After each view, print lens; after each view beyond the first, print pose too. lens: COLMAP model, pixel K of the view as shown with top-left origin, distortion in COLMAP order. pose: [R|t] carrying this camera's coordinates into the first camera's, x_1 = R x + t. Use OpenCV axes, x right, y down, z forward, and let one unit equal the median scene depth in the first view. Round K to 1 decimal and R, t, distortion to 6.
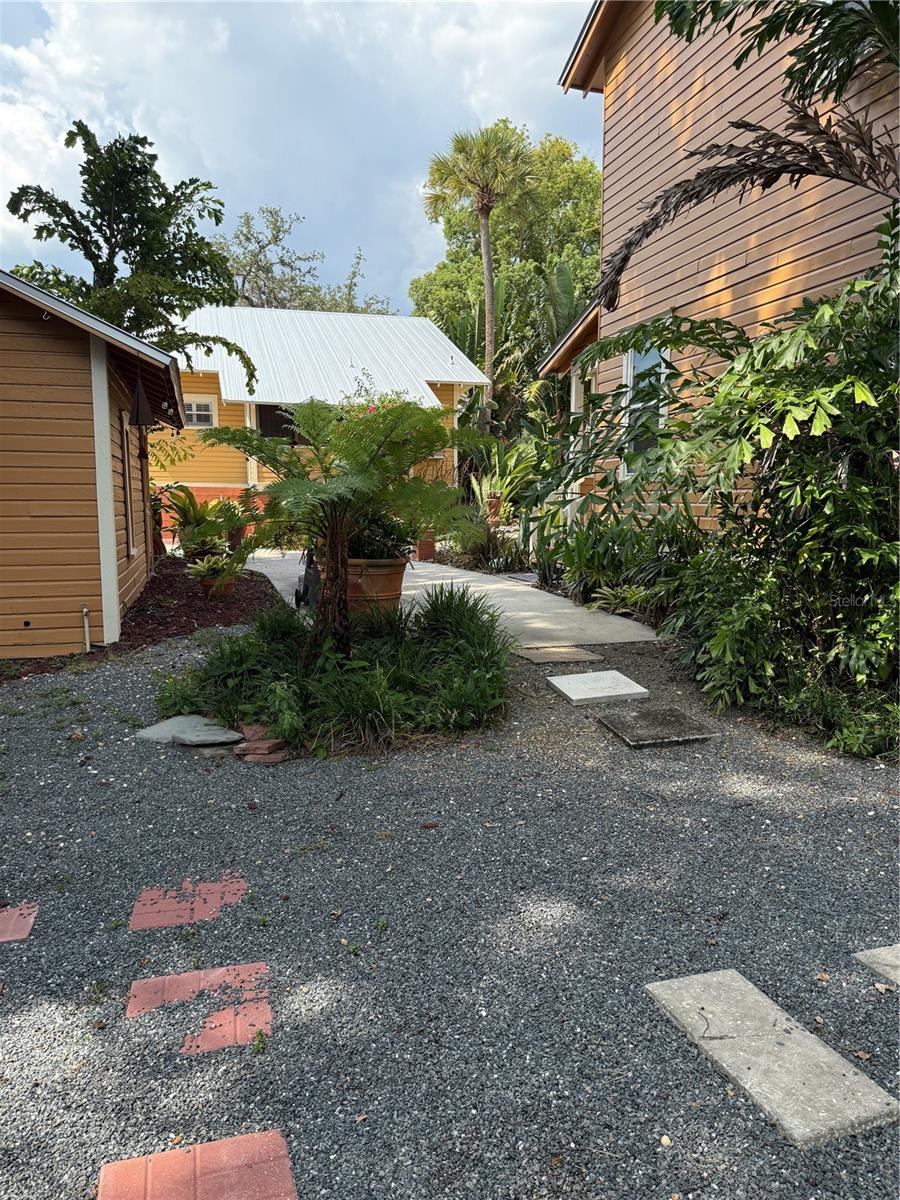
lens RADIAL K [[834.7, 0, 454.6], [0, 834.7, 595.8], [0, 0, 1]] dist [0.076251, -0.091287]
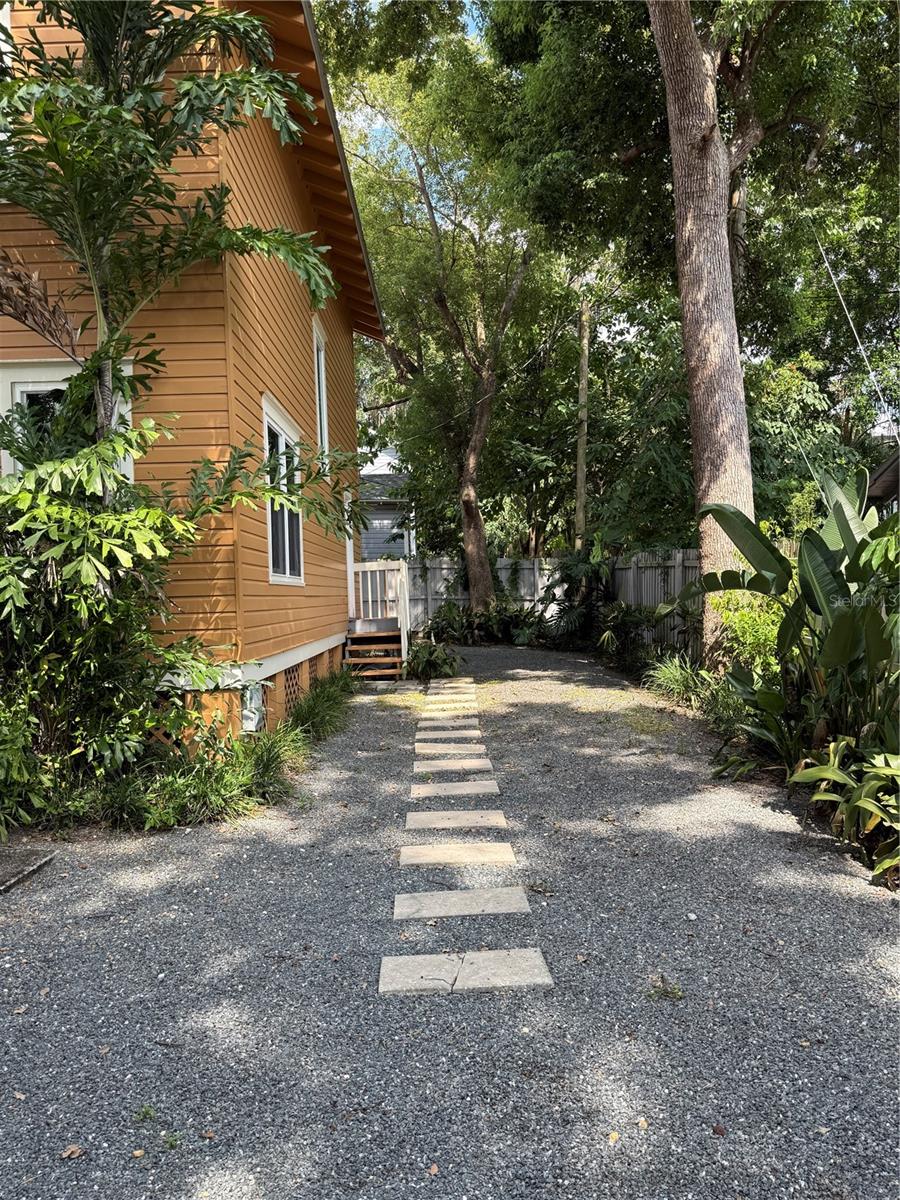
lens RADIAL K [[834.7, 0, 454.6], [0, 834.7, 595.8], [0, 0, 1]] dist [0.076251, -0.091287]
pose [[0.286703, -0.004863, 0.958007, -0.746101], [0.134433, 0.990297, -0.035204, -0.049756], [-0.948541, 0.138881, 0.284575, 0.358628]]
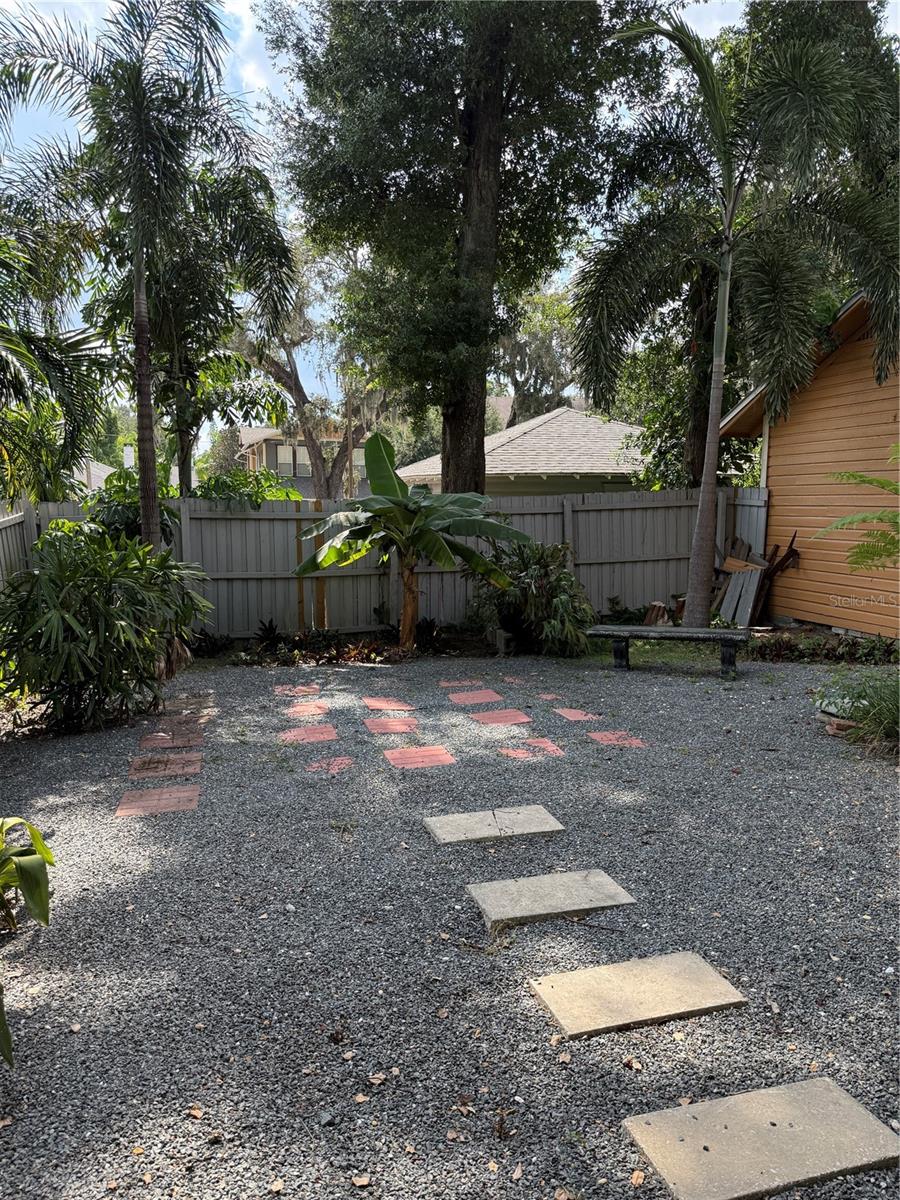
lens RADIAL K [[834.7, 0, 454.6], [0, 834.7, 595.8], [0, 0, 1]] dist [0.076251, -0.091287]
pose [[-0.030356, 0.108951, -0.993583, 1.561813], [-0.115795, 0.986965, 0.111763, -0.129632], [0.992809, 0.118445, -0.017344, 0.630551]]
